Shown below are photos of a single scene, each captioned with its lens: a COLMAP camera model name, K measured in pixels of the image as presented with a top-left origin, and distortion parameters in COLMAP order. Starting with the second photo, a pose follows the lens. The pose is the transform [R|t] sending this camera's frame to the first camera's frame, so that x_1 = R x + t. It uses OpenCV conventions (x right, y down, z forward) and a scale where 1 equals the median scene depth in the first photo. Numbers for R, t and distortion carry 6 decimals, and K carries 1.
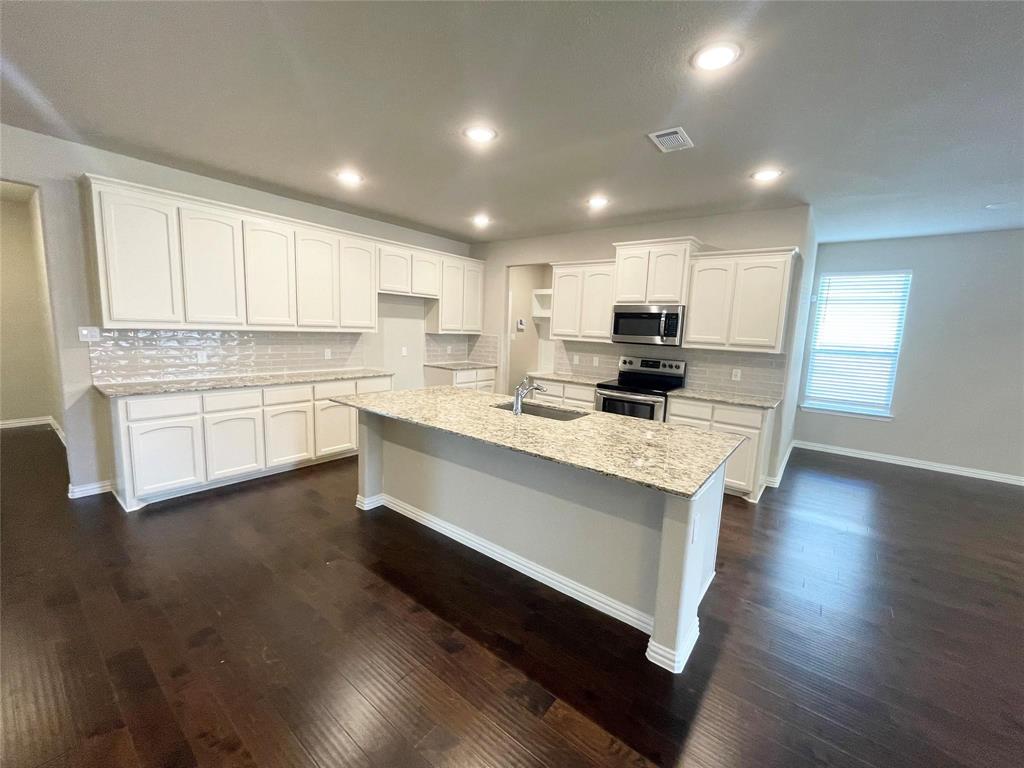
lens RADIAL K [[411.8, 0, 512.0], [0, 411.8, 384.0], [0, 0, 1]] dist [0.000091, -0.003925]
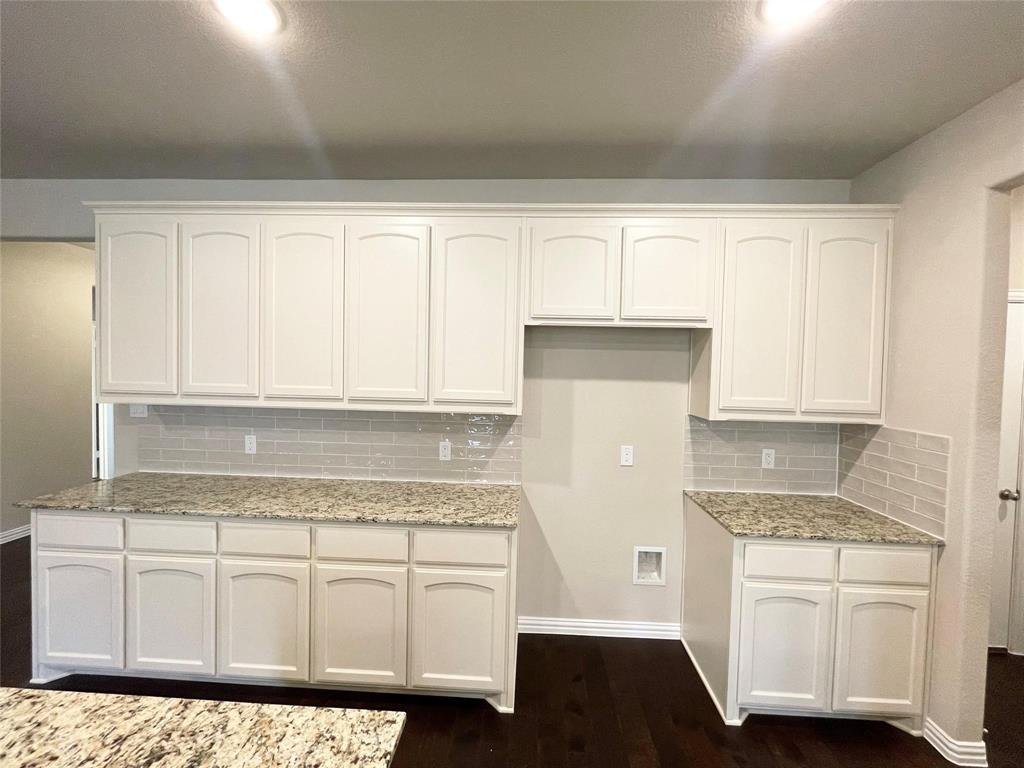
lens RADIAL K [[411.8, 0, 512.0], [0, 411.8, 384.0], [0, 0, 1]] dist [0.000091, -0.003925]
pose [[0.579429, -0.001369, -0.815021, 0.027581], [-0.111635, 0.990440, -0.081029, -0.120271], [0.807341, 0.137935, 0.573737, 0.732759]]
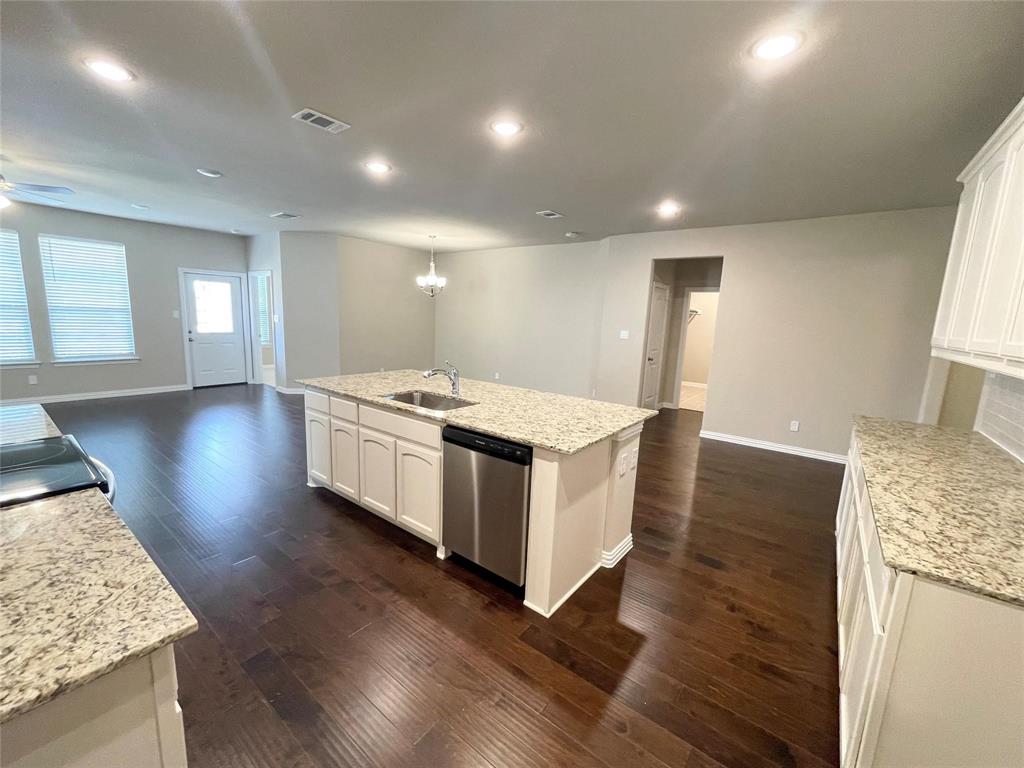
lens RADIAL K [[411.8, 0, 512.0], [0, 411.8, 384.0], [0, 0, 1]] dist [0.000091, -0.003925]
pose [[-0.996533, -0.081677, -0.015831, -0.066840], [-0.082710, 0.952045, 0.294568, -0.161513], [-0.008988, 0.294856, -0.955499, 1.150882]]
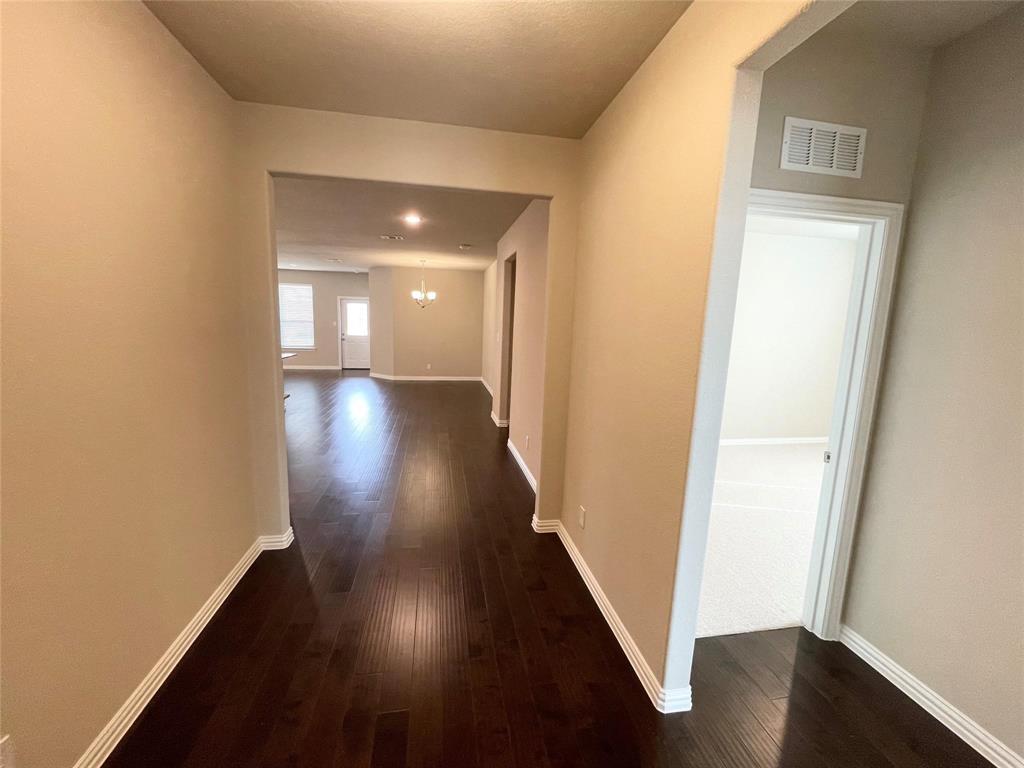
lens RADIAL K [[411.8, 0, 512.0], [0, 411.8, 384.0], [0, 0, 1]] dist [0.000091, -0.003925]
pose [[-0.746279, -0.166048, 0.644590, -1.272079], [0.026268, 0.960284, 0.277784, -0.176151], [-0.665115, 0.224237, -0.712278, 0.822803]]
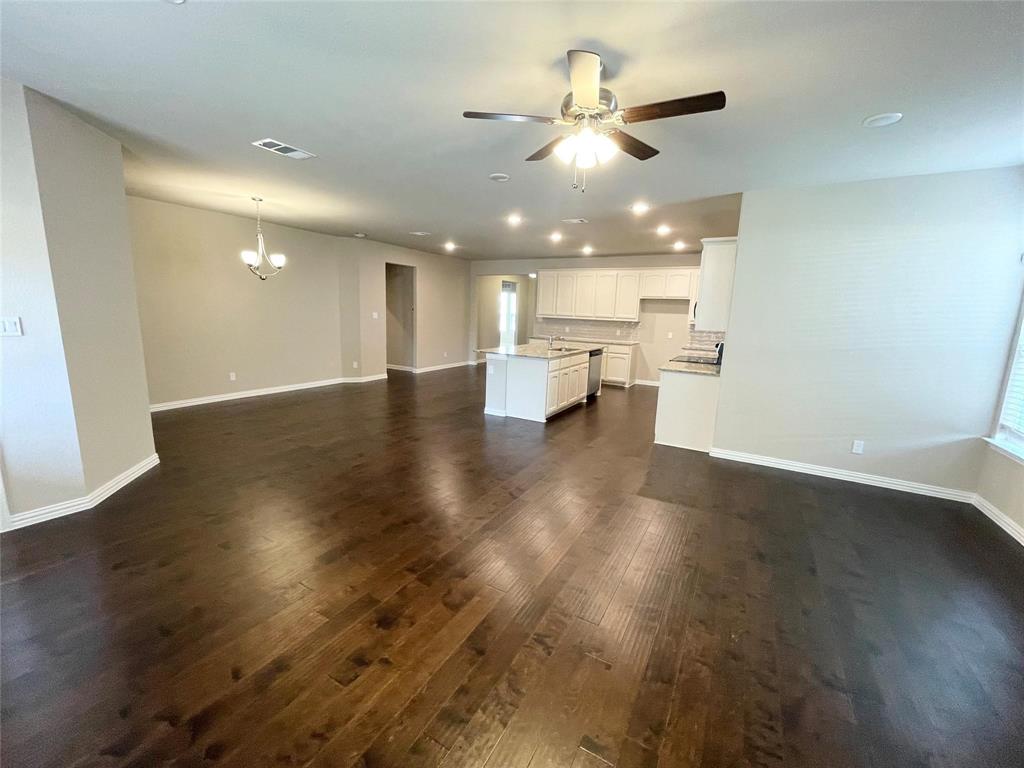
lens RADIAL K [[411.8, 0, 512.0], [0, 411.8, 384.0], [0, 0, 1]] dist [0.000091, -0.003925]
pose [[0.143915, 0.140345, -0.979588, 1.340695], [-0.165112, 0.979422, 0.116064, 0.019591], [0.975719, 0.145038, 0.164126, 0.233221]]
